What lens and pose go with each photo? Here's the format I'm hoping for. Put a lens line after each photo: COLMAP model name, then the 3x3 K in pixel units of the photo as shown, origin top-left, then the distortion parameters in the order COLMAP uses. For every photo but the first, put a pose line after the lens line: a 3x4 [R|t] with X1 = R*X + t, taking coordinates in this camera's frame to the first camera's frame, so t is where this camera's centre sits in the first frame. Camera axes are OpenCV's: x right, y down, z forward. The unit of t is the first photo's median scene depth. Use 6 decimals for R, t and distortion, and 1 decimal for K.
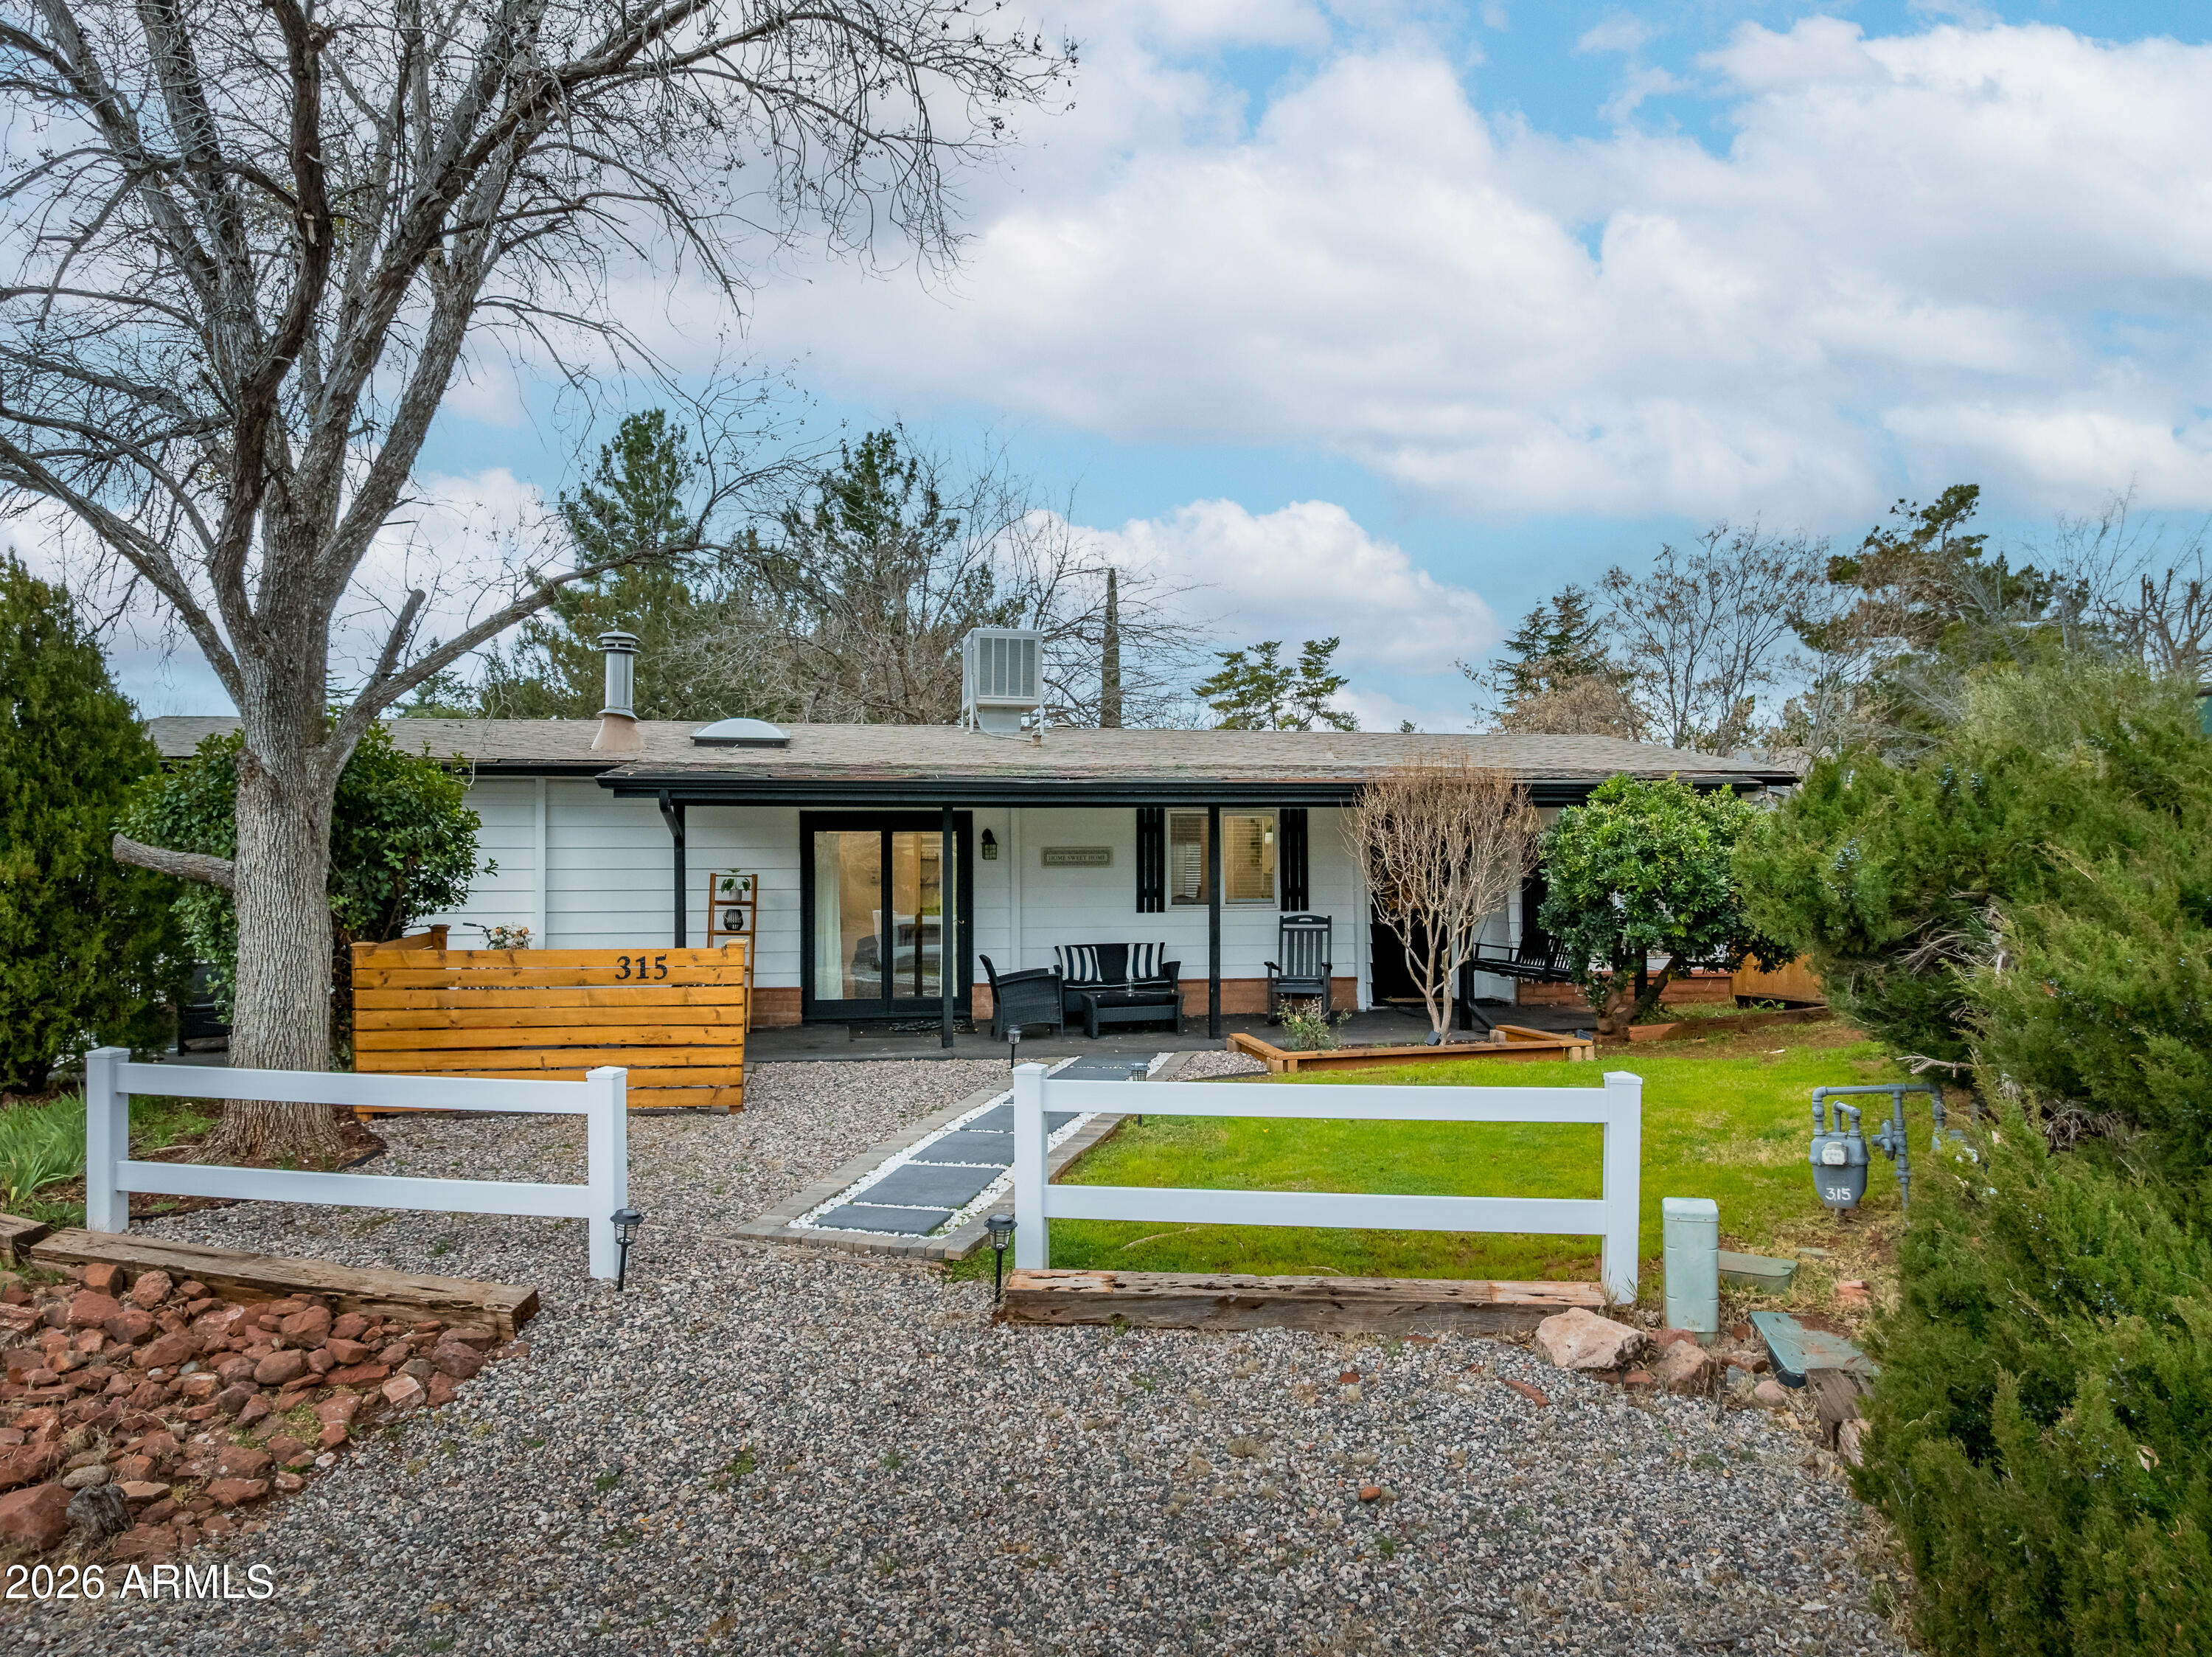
lens RADIAL K [[1580.4, 0, 1108.5], [0, 1580.4, 827.4], [0, 0, 1]] dist [-0.037239, -0.003225]
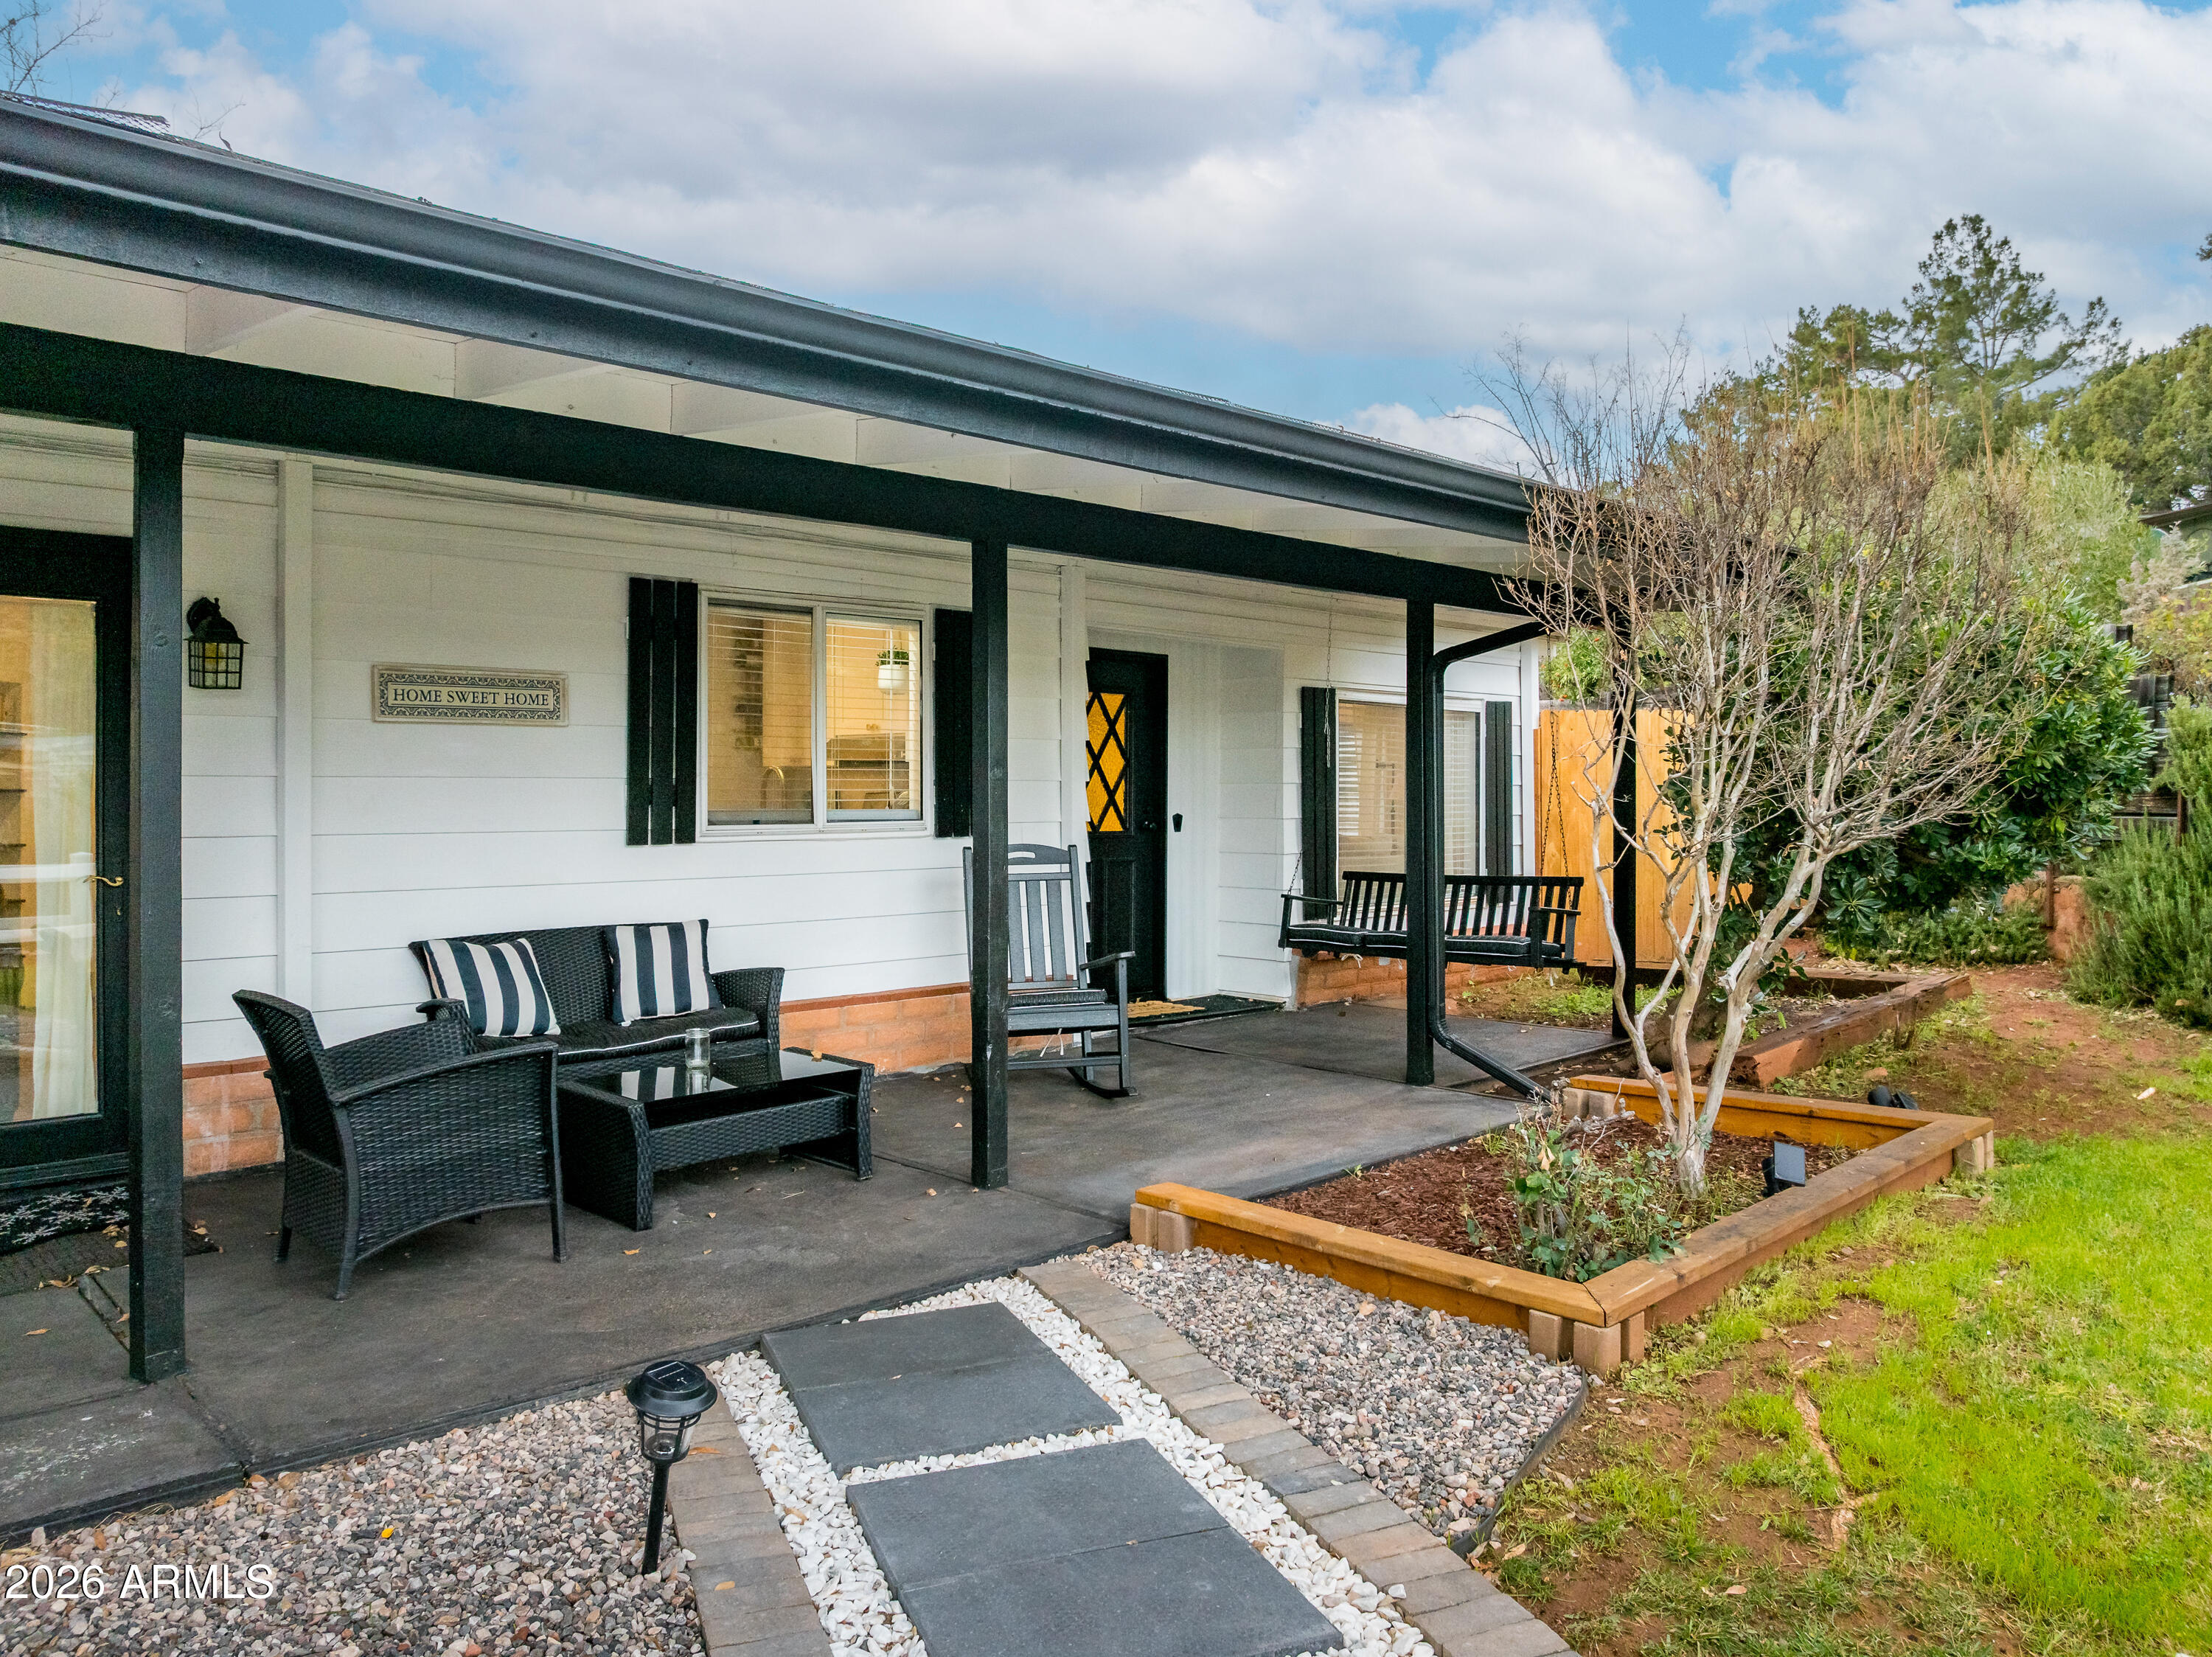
lens RADIAL K [[1580.4, 0, 1112.4], [0, 1580.4, 788.8], [0, 0, 1]] dist [-0.037239, -0.003225]
pose [[0.835403, 0.002862, 0.549631, -0.096903], [-0.007633, 0.999950, 0.006395, 0.036961], [-0.549586, -0.009537, 0.835383, 0.614938]]
